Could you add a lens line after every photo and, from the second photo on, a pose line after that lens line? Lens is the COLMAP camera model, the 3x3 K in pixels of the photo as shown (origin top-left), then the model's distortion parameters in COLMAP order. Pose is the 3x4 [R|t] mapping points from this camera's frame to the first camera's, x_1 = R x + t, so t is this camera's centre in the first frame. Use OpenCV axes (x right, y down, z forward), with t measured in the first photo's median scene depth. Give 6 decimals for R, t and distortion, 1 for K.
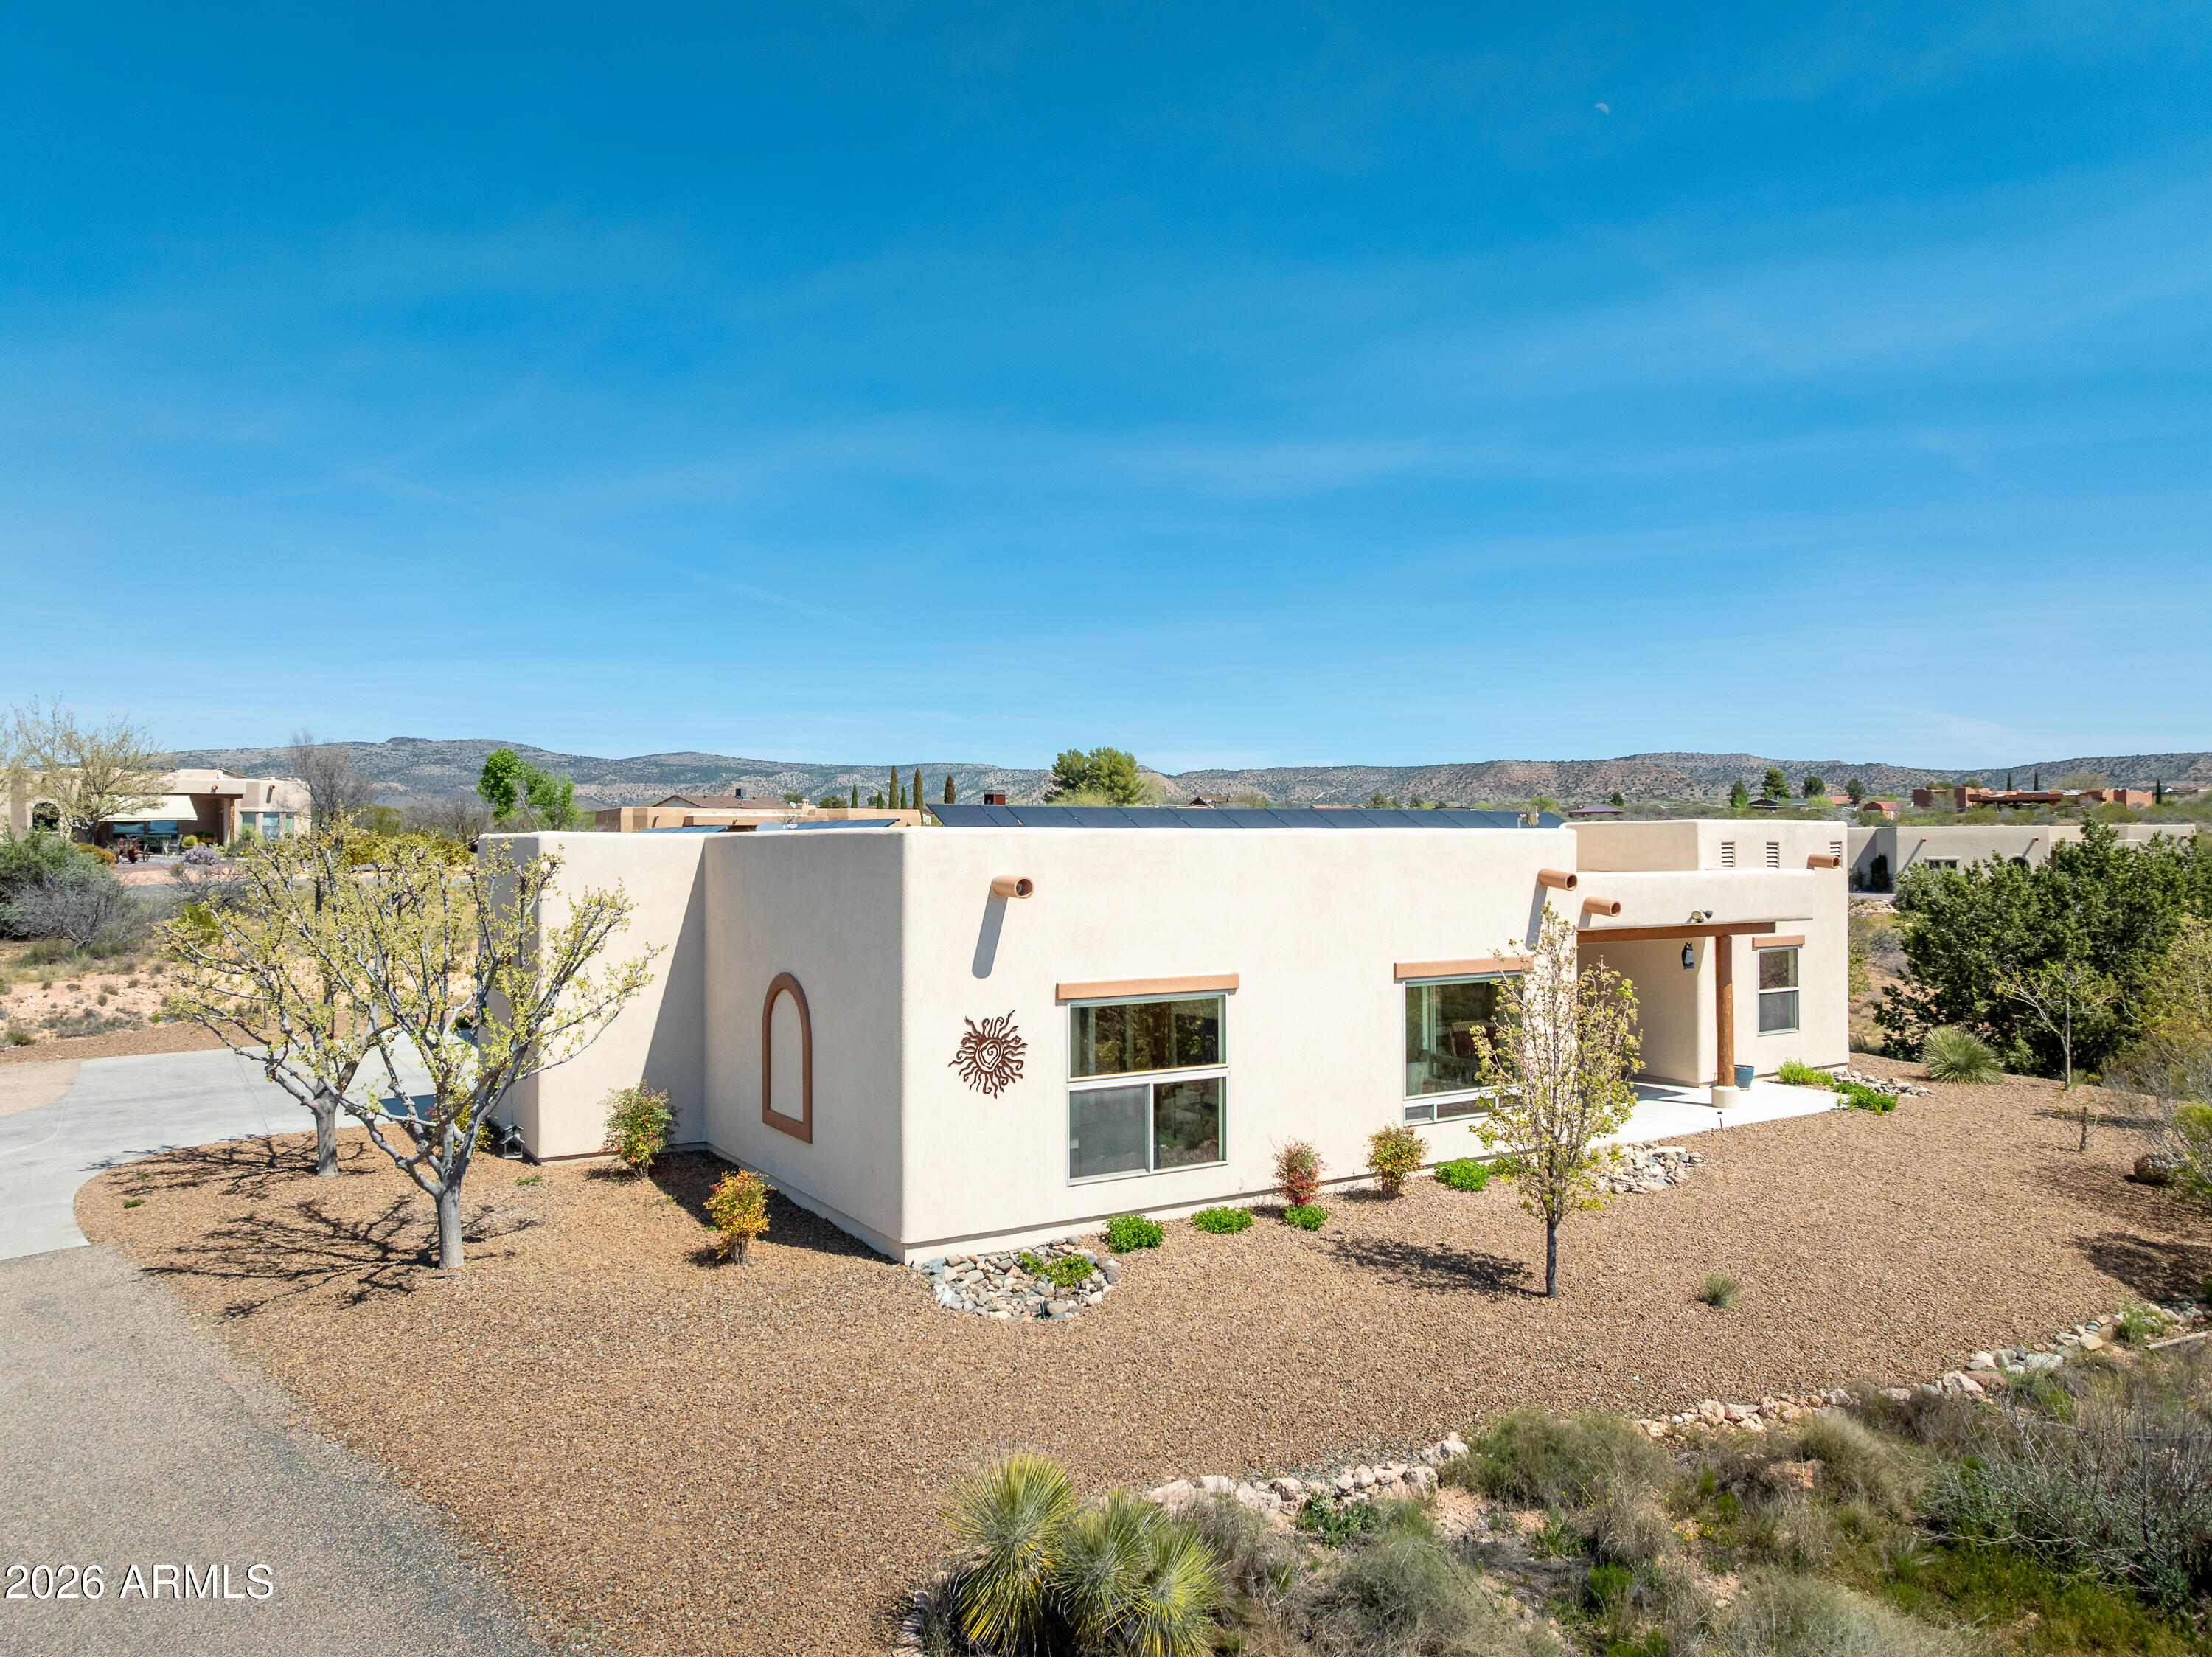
lens RADIAL K [[1579.4, 0, 1106.0], [0, 1579.4, 828.5], [0, 0, 1]] dist [-0.045393, -0.001417]
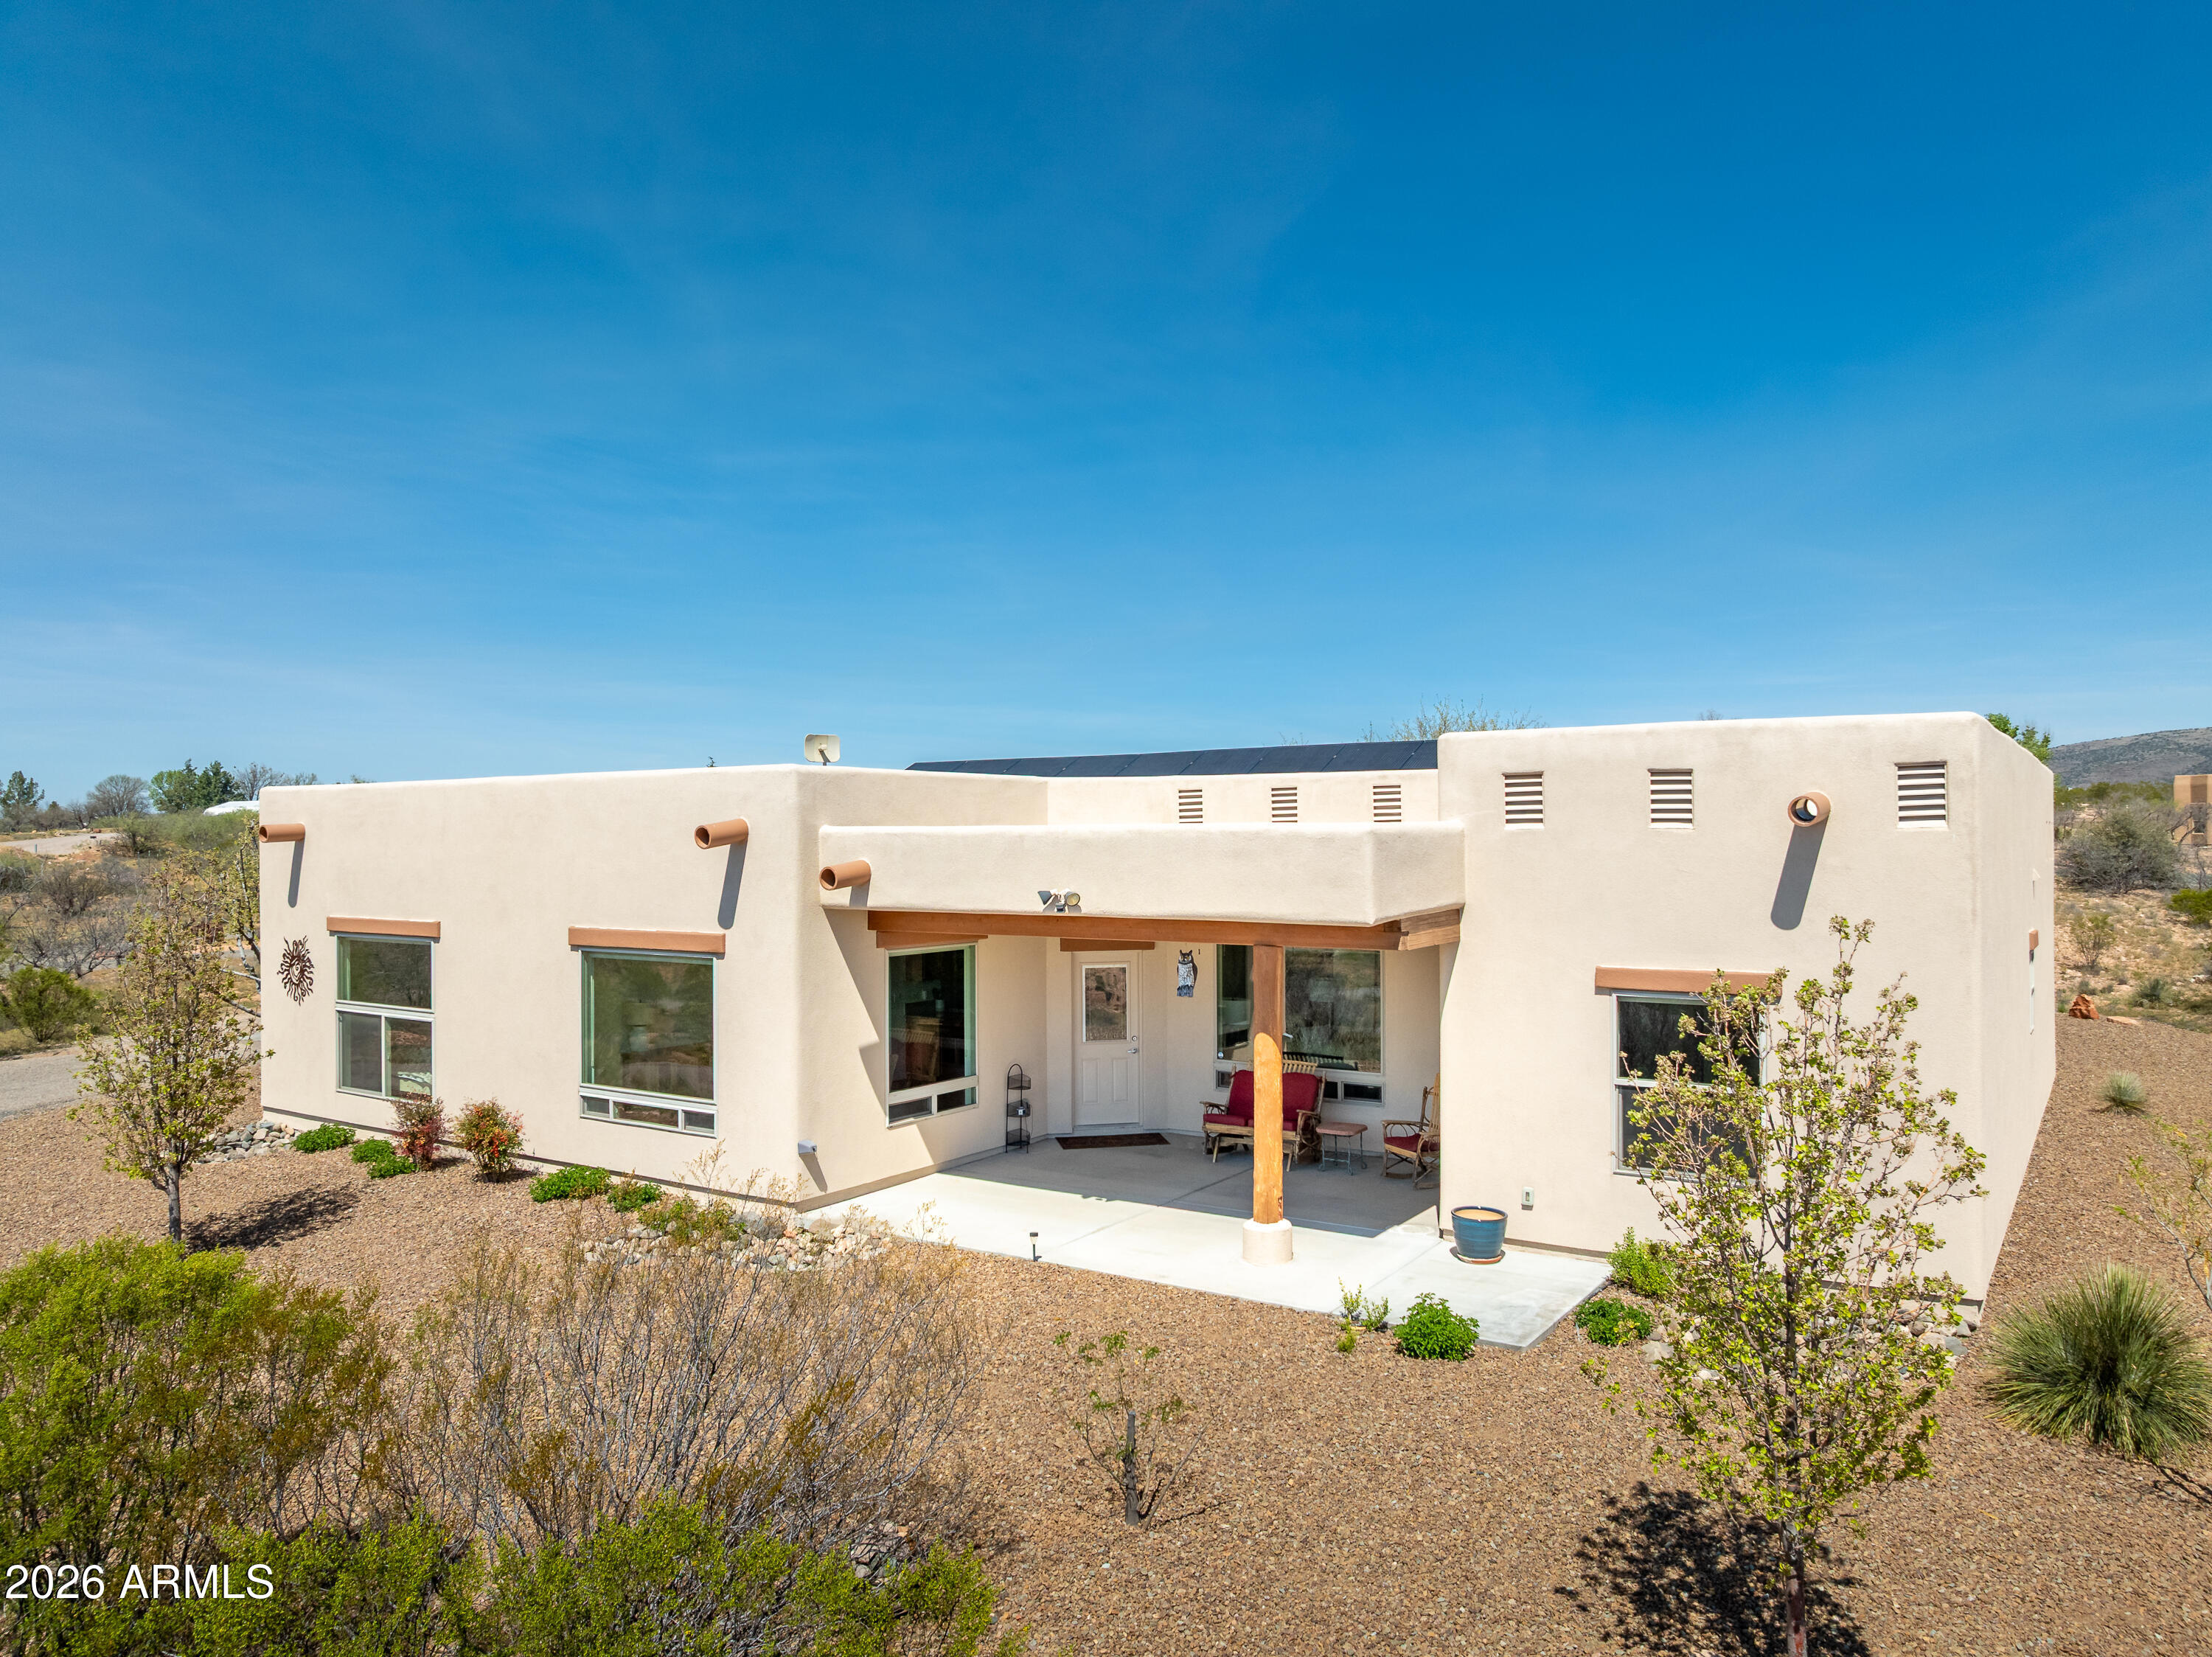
lens RADIAL K [[1579.4, 0, 1106.0], [0, 1579.4, 828.5], [0, 0, 1]] dist [-0.045393, -0.001417]
pose [[0.410020, -0.004495, -0.912065, 1.144607], [0.011291, 0.999936, 0.000148, 0.034745], [0.912007, -0.010359, 0.410045, 0.947193]]
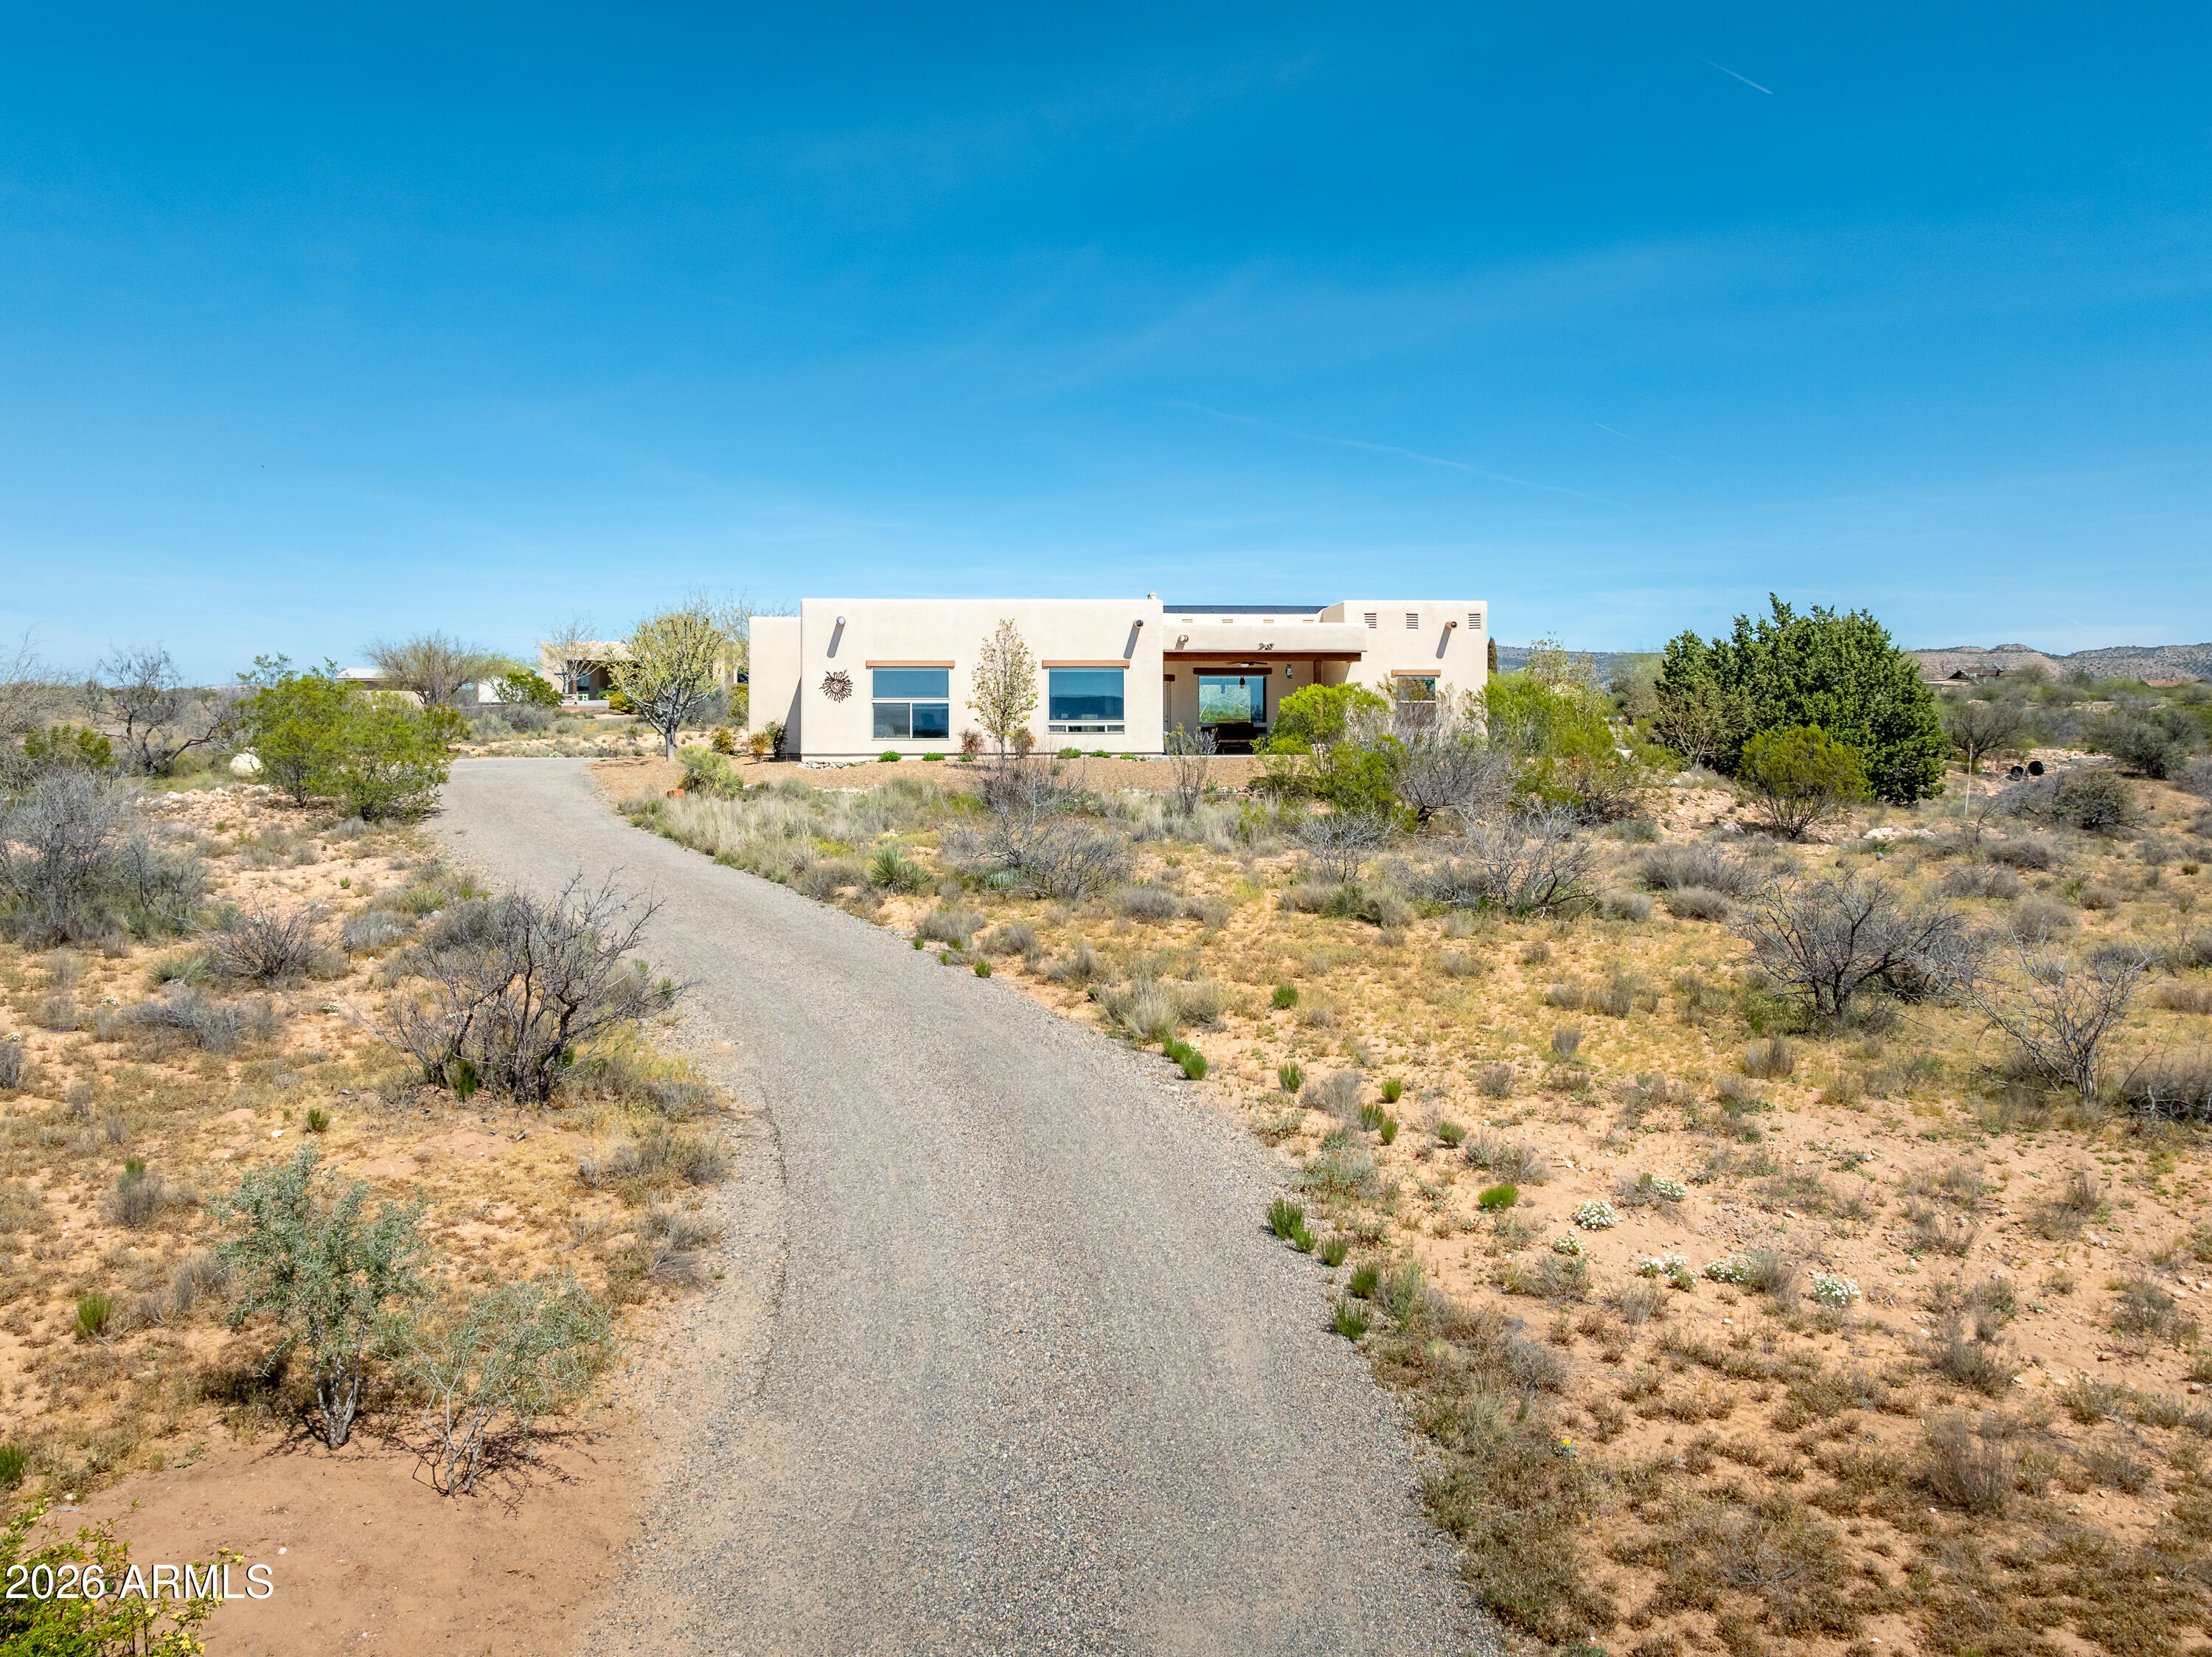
lens RADIAL K [[1579.4, 0, 1106.0], [0, 1579.4, 828.5], [0, 0, 1]] dist [-0.045393, -0.001417]
pose [[0.870255, 0.032422, -0.491534, 1.421000], [0.002455, 0.997534, 0.070145, 0.173221], [0.492596, -0.062251, 0.868029, -0.946450]]
